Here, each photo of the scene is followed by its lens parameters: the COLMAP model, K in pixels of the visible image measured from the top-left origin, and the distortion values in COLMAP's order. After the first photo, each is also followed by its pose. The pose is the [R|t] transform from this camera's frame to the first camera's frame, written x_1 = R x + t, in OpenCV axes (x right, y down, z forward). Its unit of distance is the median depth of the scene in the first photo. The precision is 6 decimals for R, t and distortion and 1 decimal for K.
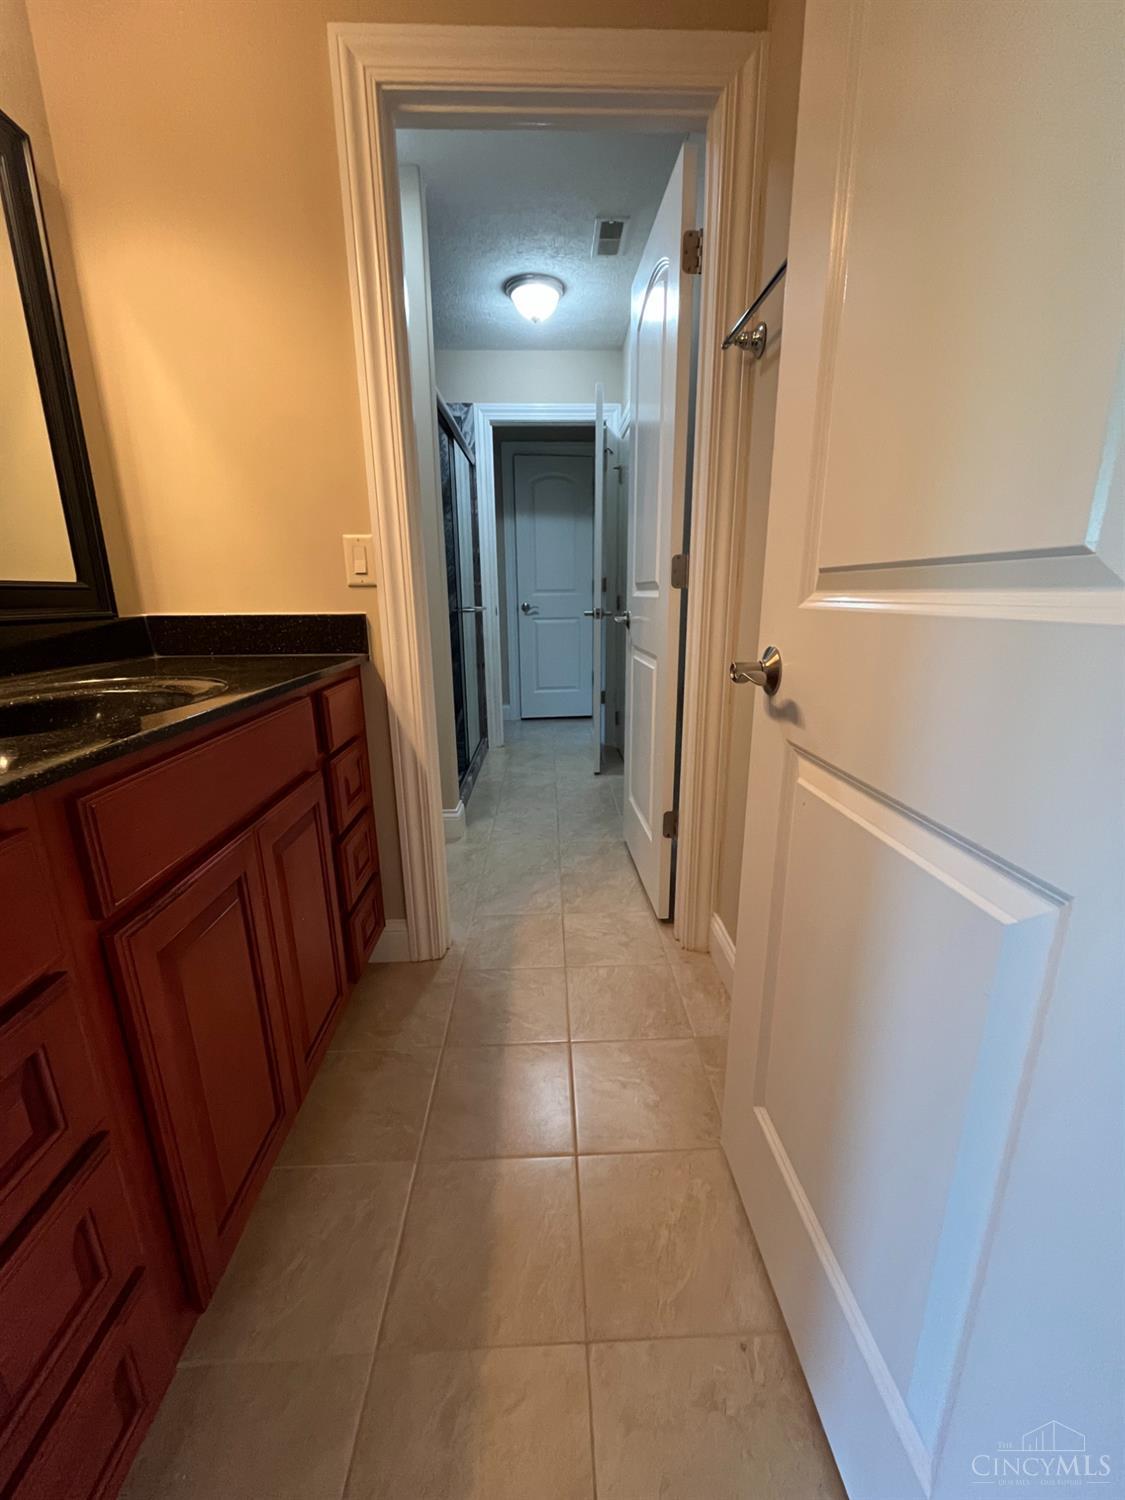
lens RADIAL K [[601.0, 0, 559.1], [0, 601.0, 758.7], [0, 0, 1]] dist [0.001615, 0.000282]
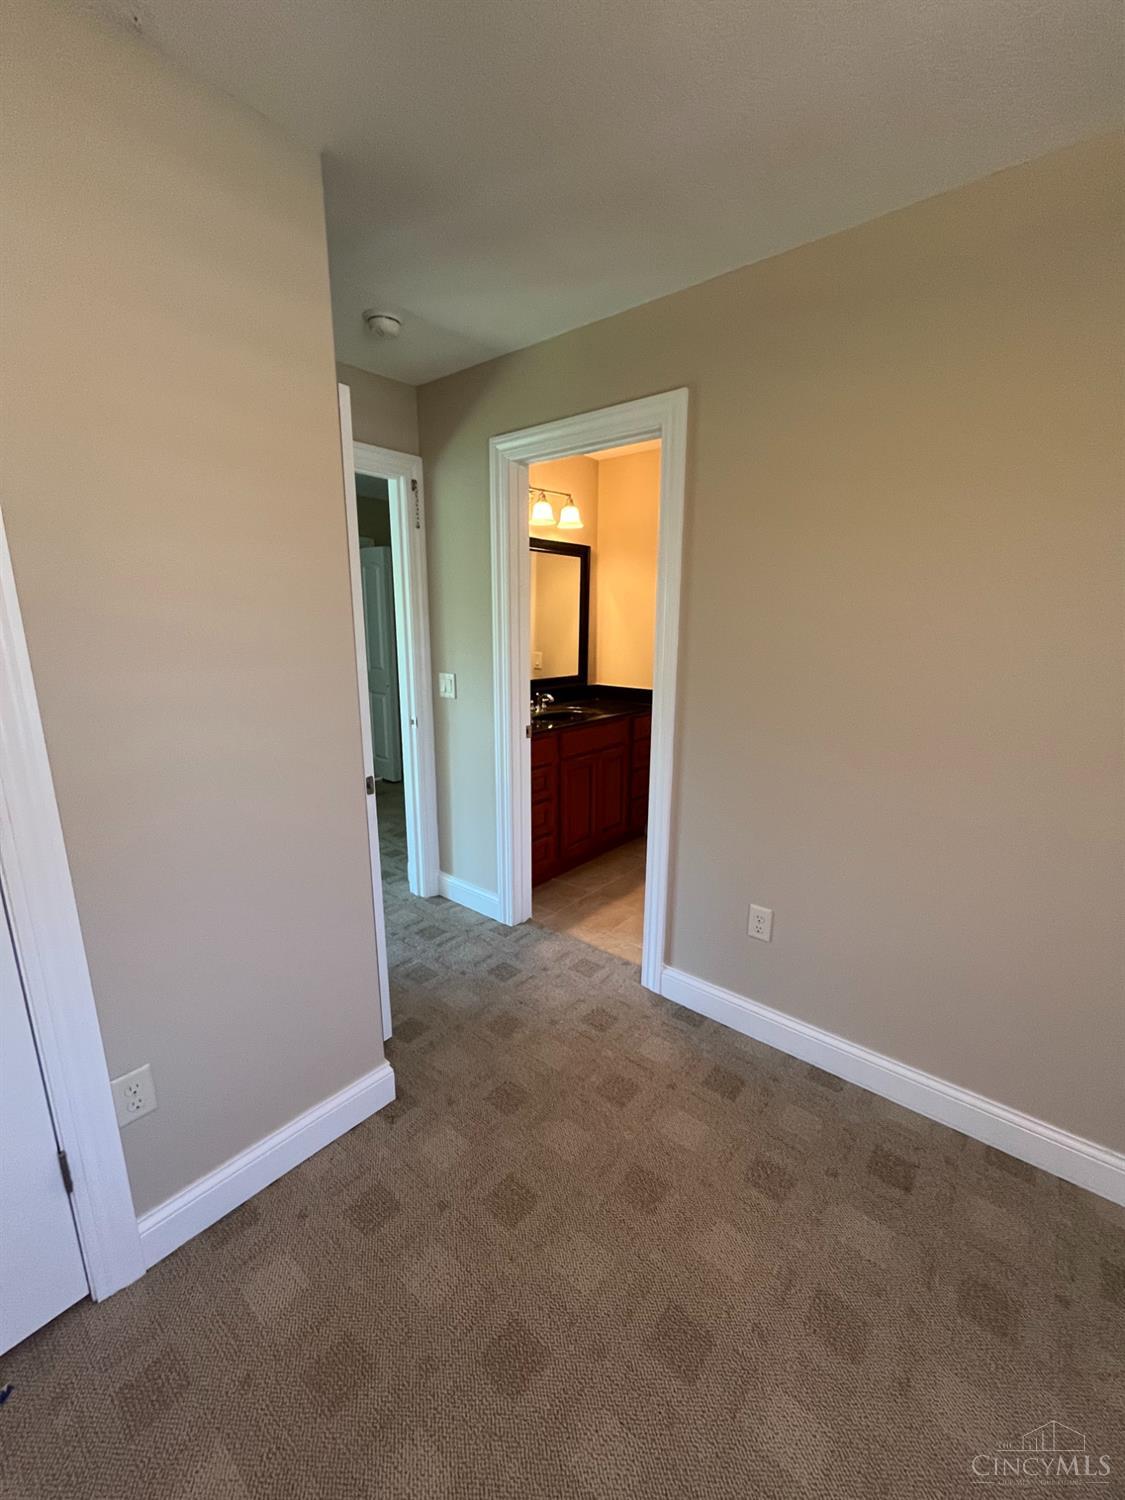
lens RADIAL K [[601.0, 0, 572.0], [0, 601.0, 752.4], [0, 0, 1]] dist [0.001615, 0.000282]
pose [[0.753955, 0.156858, -0.637924, 1.273226], [-0.192991, 0.981112, 0.013150, 0.070951], [0.627938, 0.113199, 0.769987, -1.424637]]
